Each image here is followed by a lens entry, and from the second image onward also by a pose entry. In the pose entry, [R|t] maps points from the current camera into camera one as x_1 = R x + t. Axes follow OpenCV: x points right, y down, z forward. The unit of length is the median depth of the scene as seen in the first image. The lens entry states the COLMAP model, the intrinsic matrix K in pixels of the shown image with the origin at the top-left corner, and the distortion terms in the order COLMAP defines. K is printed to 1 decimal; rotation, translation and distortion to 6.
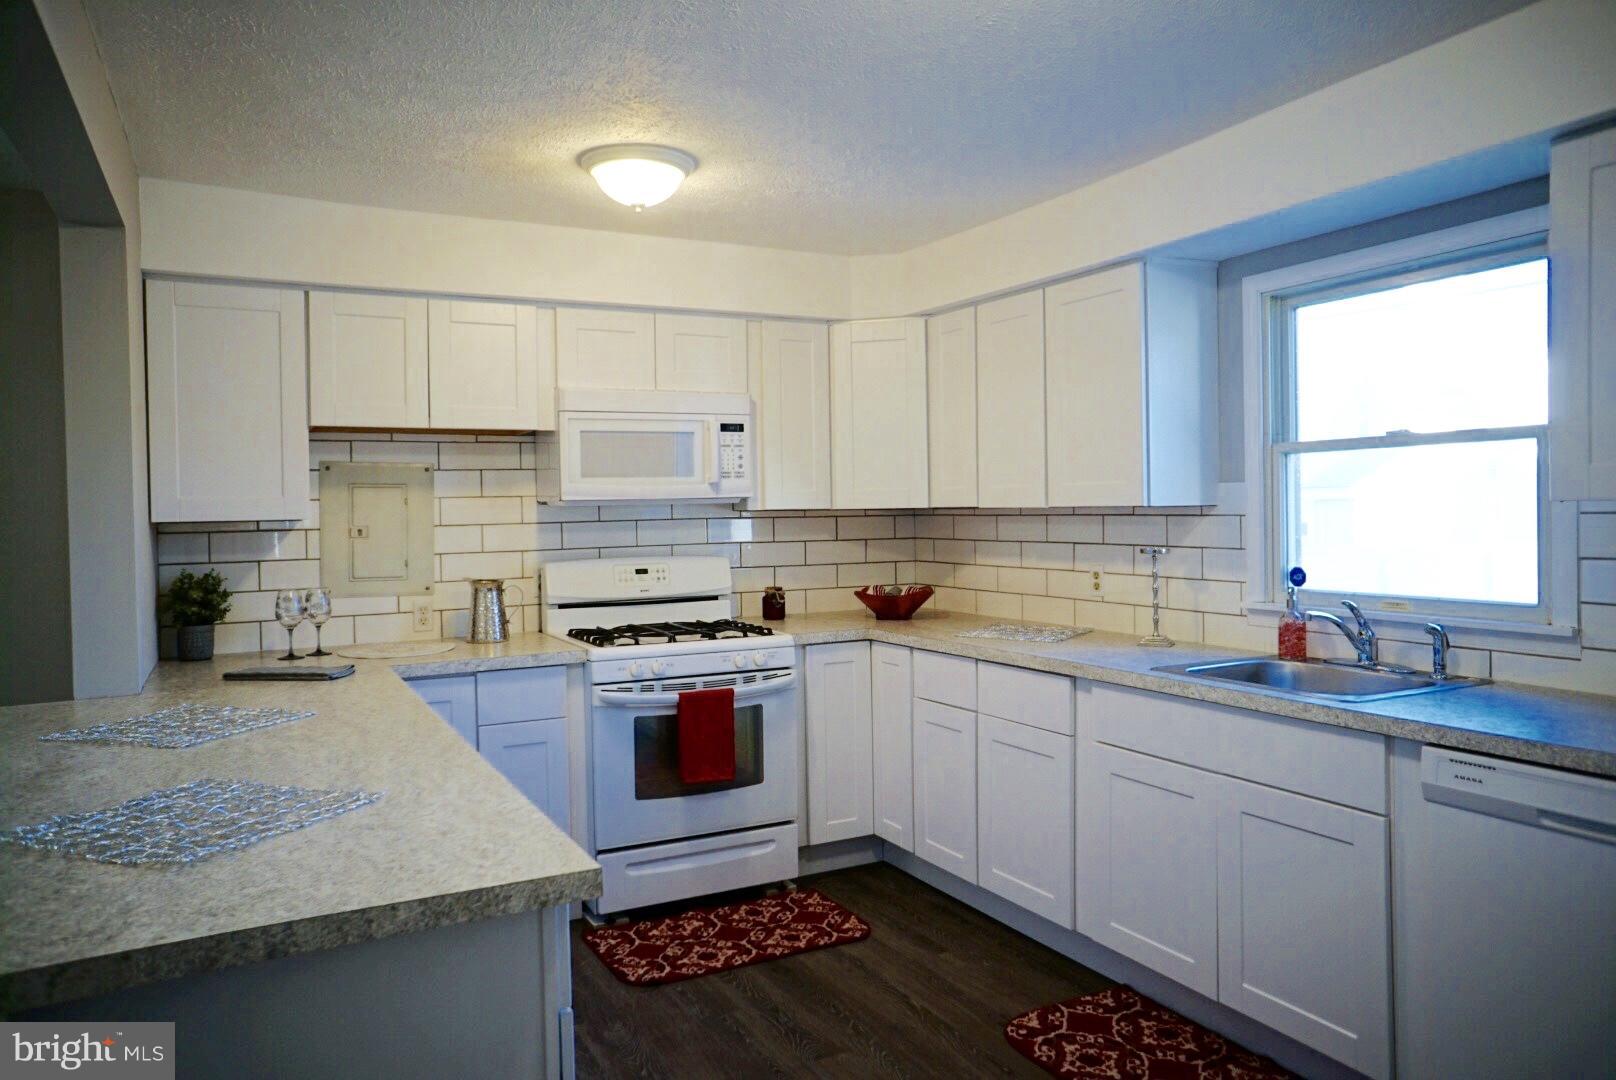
lens RADIAL K [[1093.1, 0, 805.9], [0, 1093.1, 530.8], [0, 0, 1]] dist [-0.068262, 0.100122]
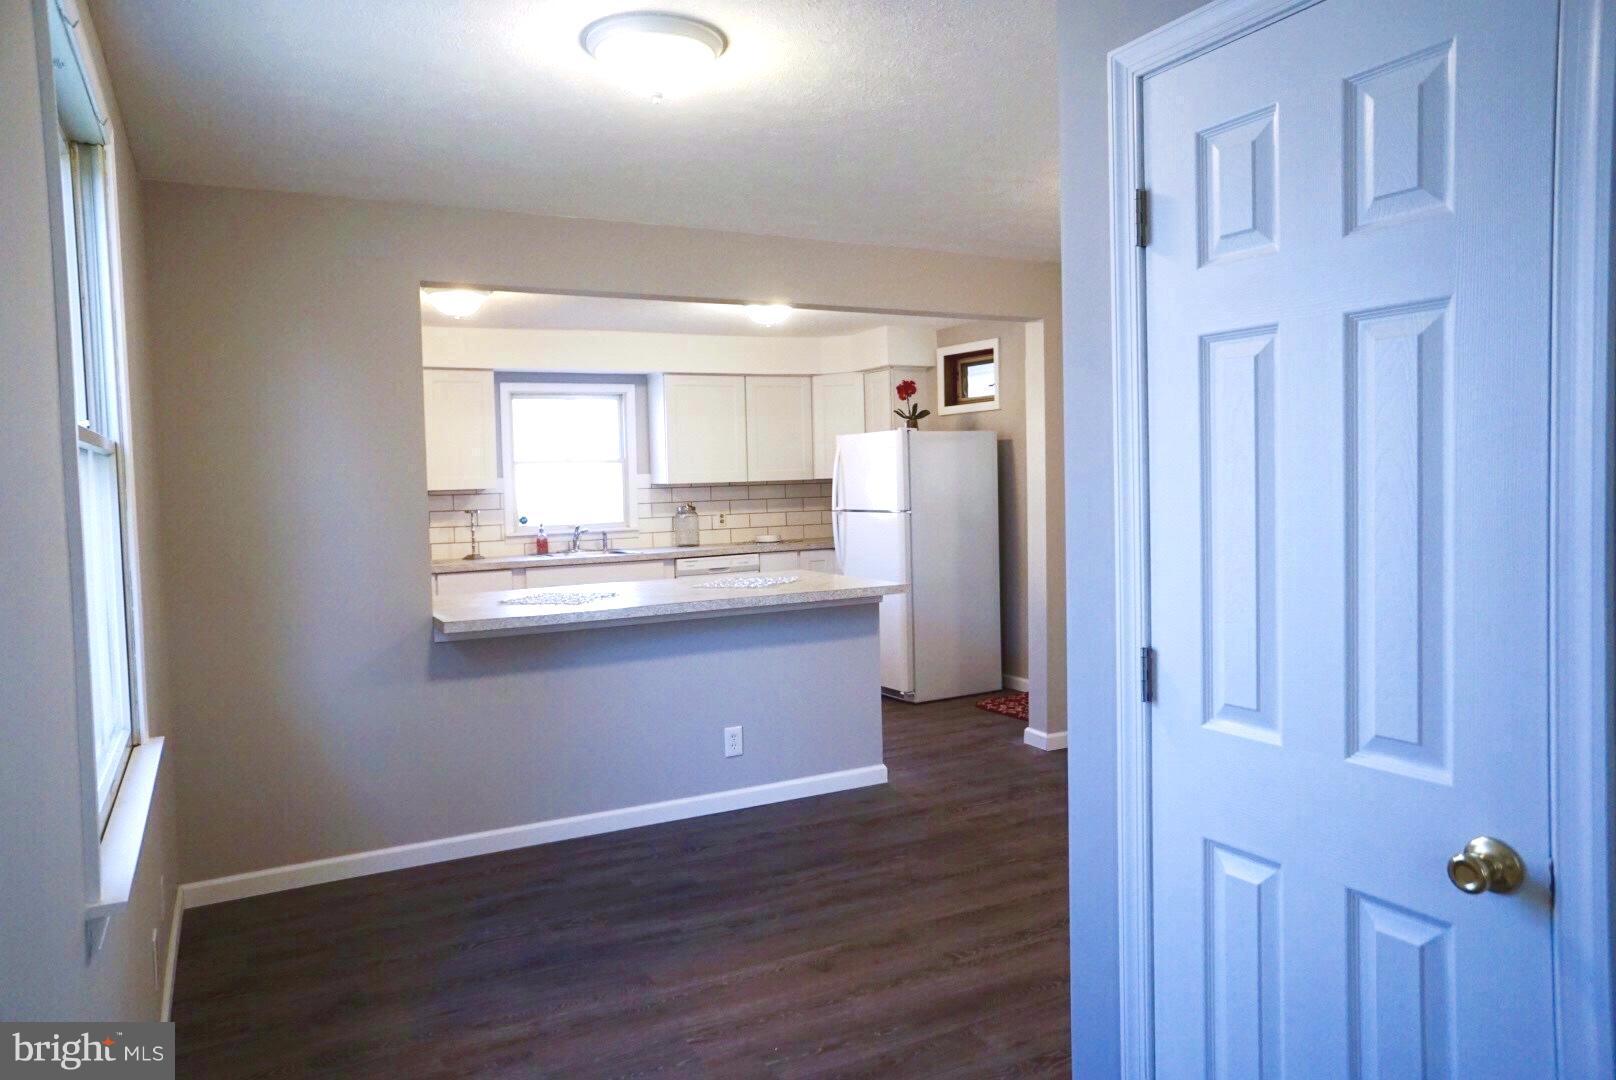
lens RADIAL K [[1093.1, 0, 805.9], [0, 1093.1, 530.8], [0, 0, 1]] dist [-0.068262, 0.100122]
pose [[-0.008024, -0.034012, 0.999389, -1.492147], [0.042591, 0.998503, 0.034324, 0.009417], [-0.999060, 0.042841, -0.006563, 0.354796]]
